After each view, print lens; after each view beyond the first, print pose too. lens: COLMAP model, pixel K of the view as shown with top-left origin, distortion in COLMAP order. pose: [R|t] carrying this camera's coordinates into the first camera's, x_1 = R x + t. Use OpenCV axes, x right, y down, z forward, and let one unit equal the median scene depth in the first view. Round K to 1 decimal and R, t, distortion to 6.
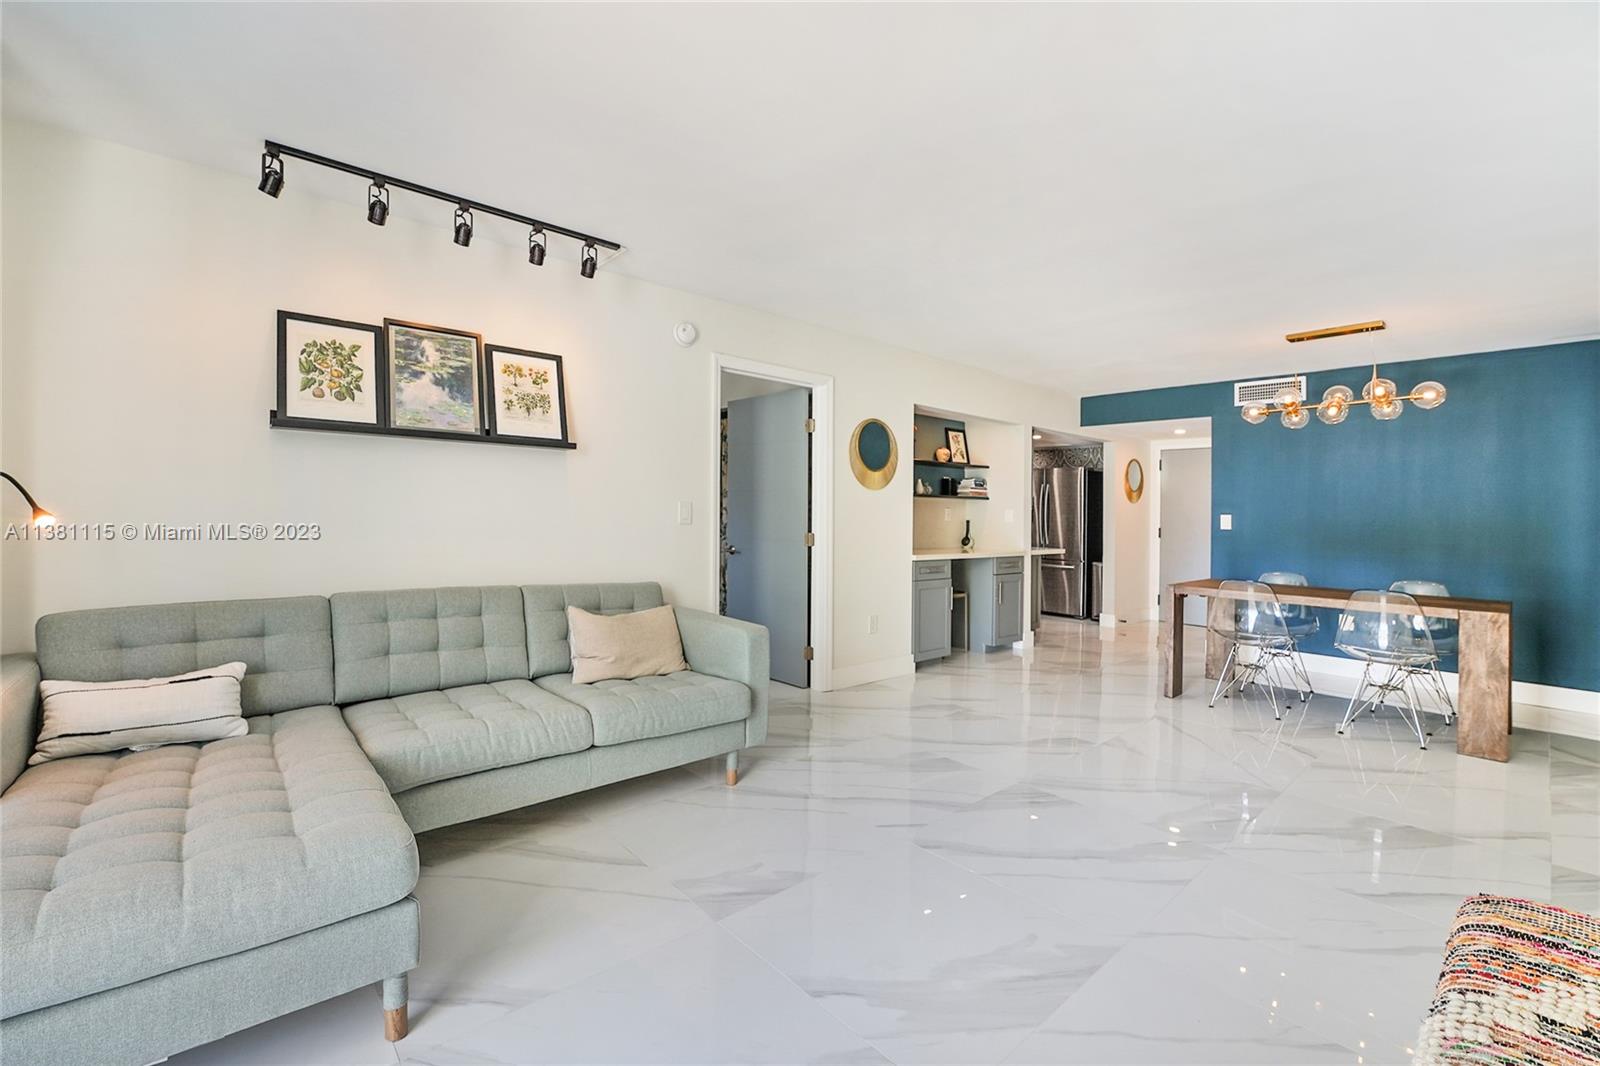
lens RADIAL K [[657.0, 0, 784.1], [0, 657.0, 510.5], [0, 0, 1]] dist [-0.027577, 0.000787]
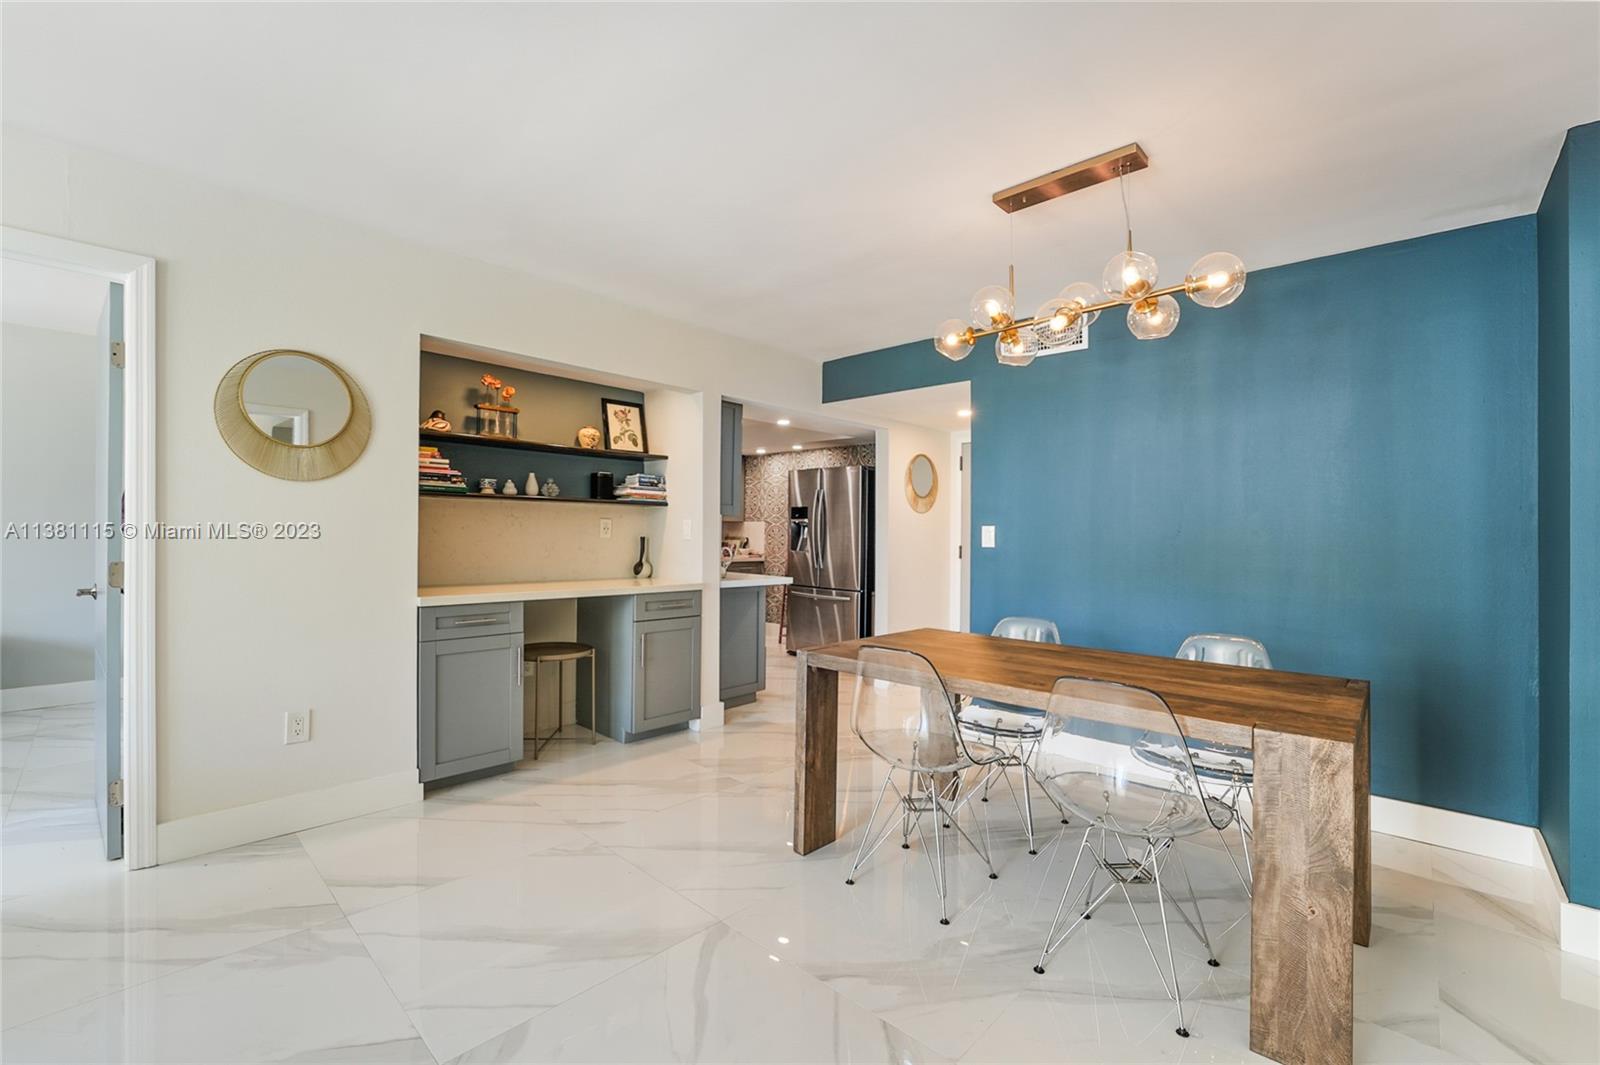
lens RADIAL K [[658.7, 0, 800.6], [0, 658.7, 531.1], [0, 0, 1]] dist [-0.027999, 0.002254]
pose [[0.993246, -0.006474, 0.115849, 0.534200], [0.006283, 0.999978, 0.002006, 0.012852], [-0.115859, -0.001264, 0.993265, 0.452070]]
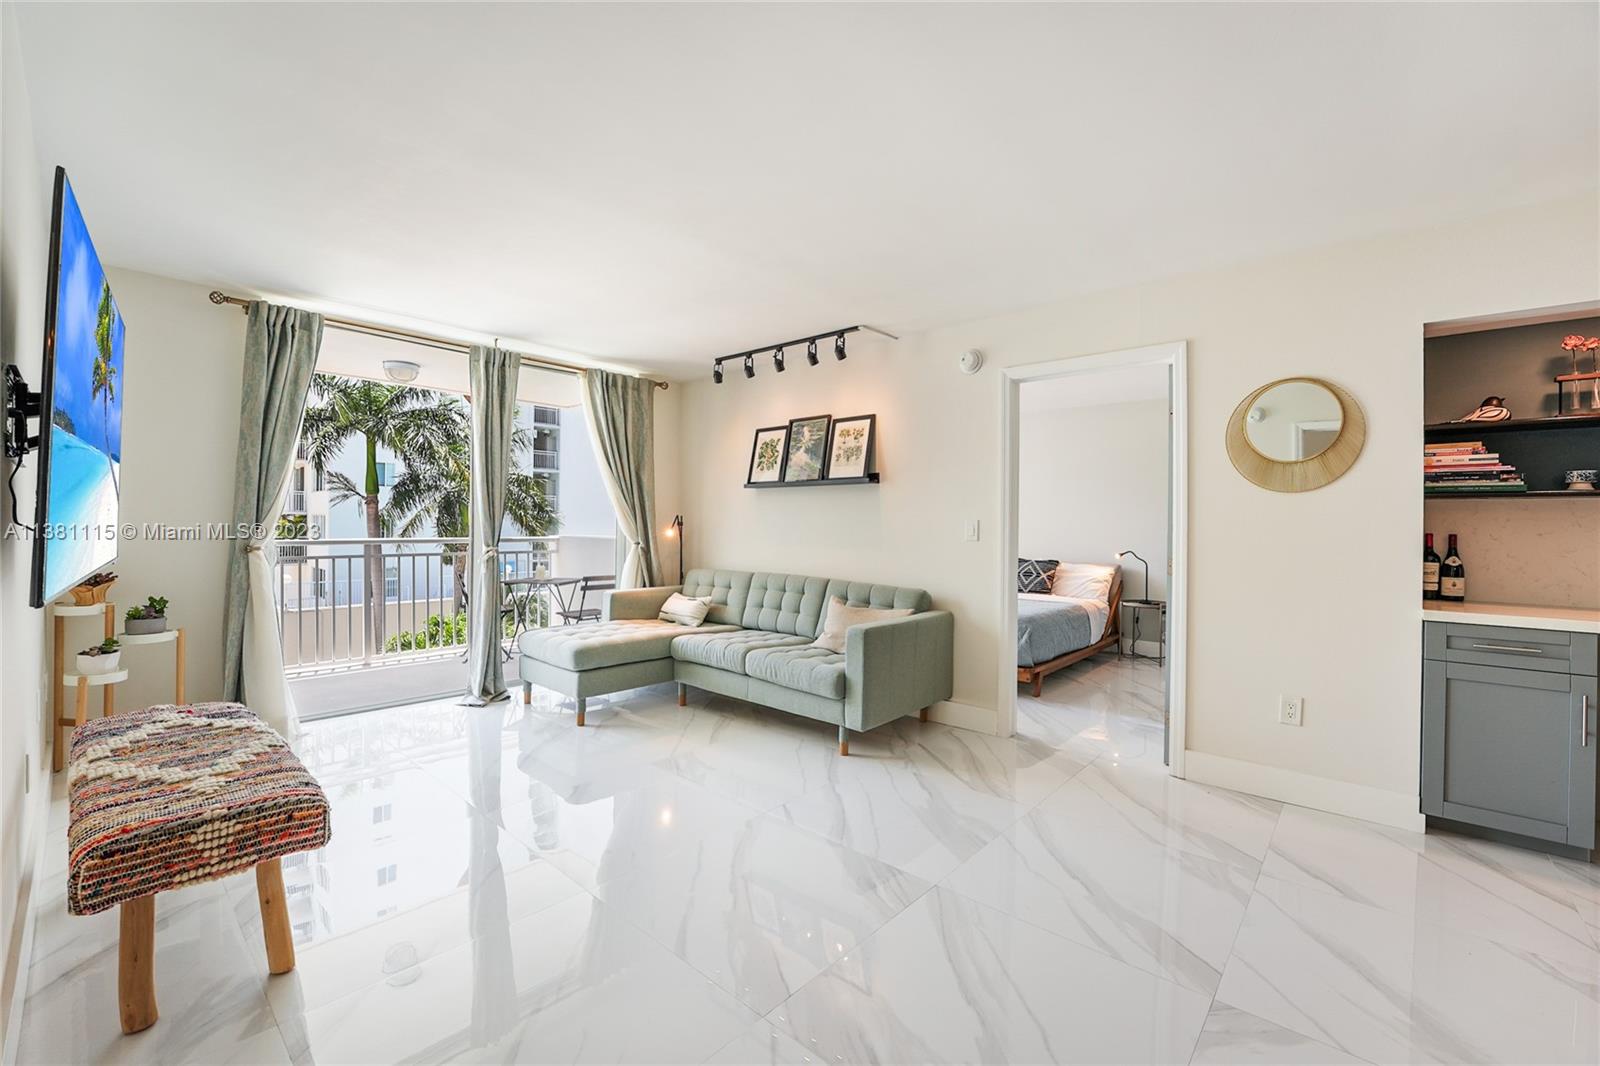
lens RADIAL K [[657.0, 0, 822.0], [0, 657.0, 521.0], [0, 0, 1]] dist [-0.027577, 0.000787]
pose [[0.161777, -0.023601, -0.986545, 0.724746], [-0.005395, 0.999678, -0.024800, 0.013862], [0.986813, 0.009335, 0.161598, 0.504489]]
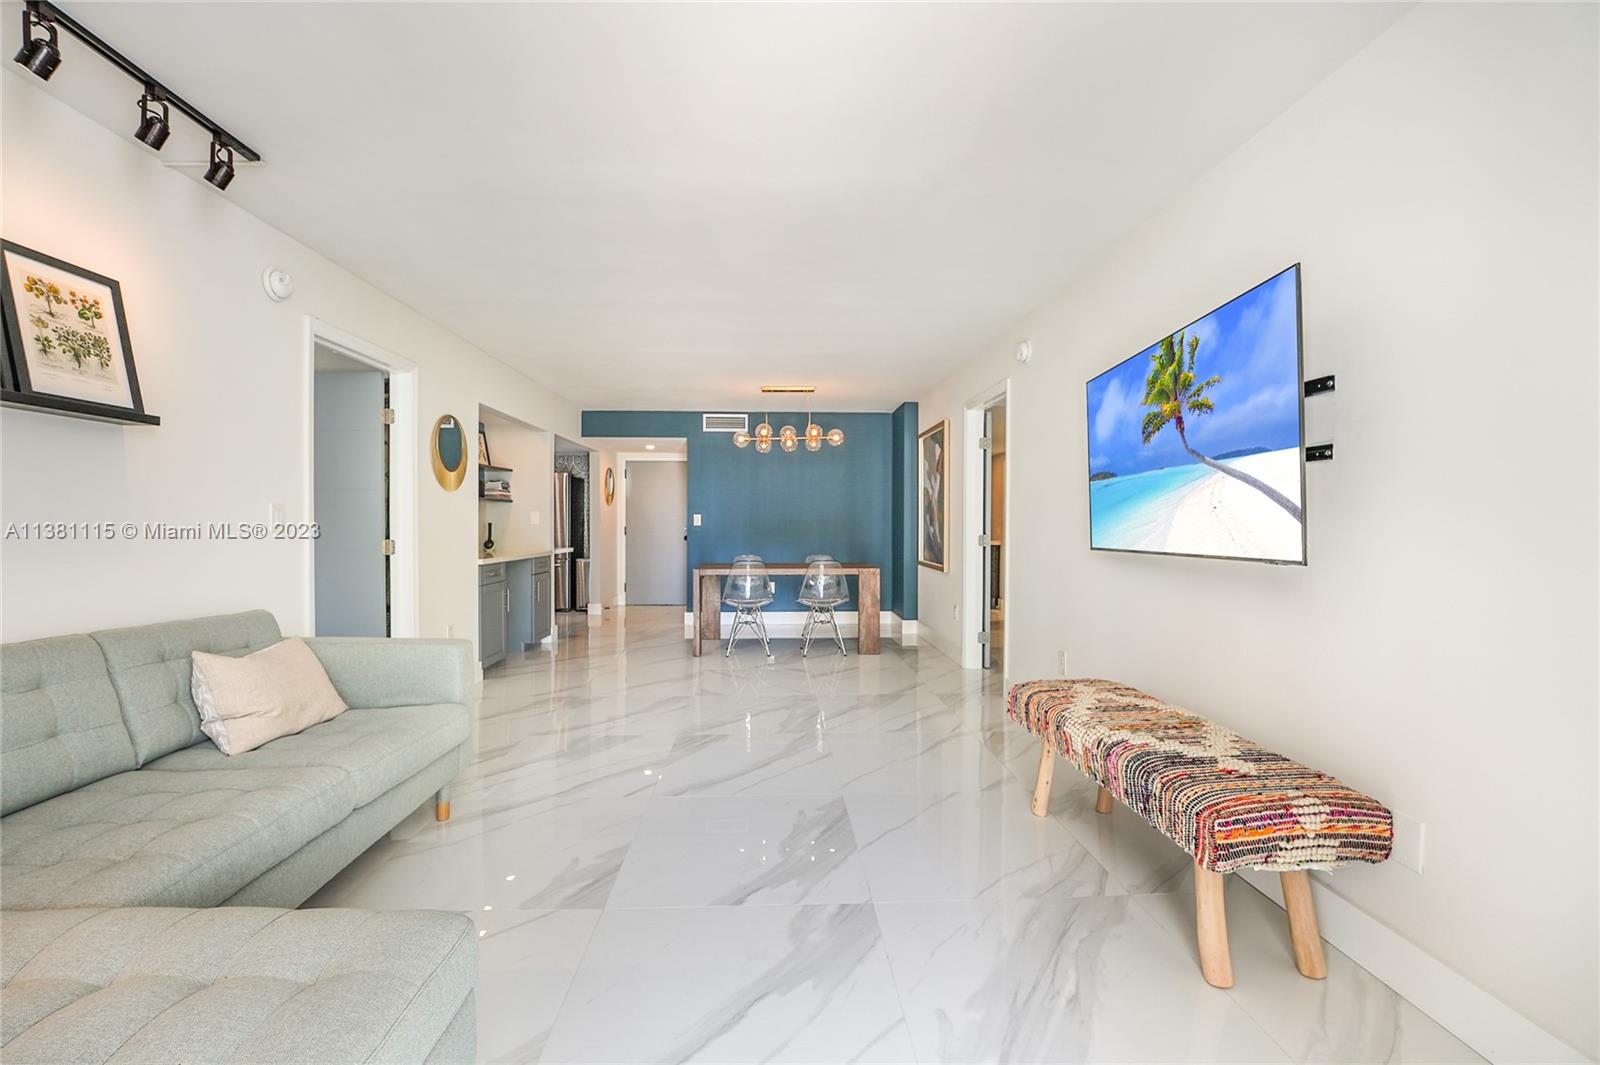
lens RADIAL K [[658.7, 0, 768.0], [0, 658.7, 522.1], [0, 0, 1]] dist [-0.027999, 0.002254]
pose [[0.640783, -0.019901, 0.767464, -0.312384], [0.011595, 0.999801, 0.016245, 0.002822], [-0.767635, -0.001511, 0.640886, 0.060994]]
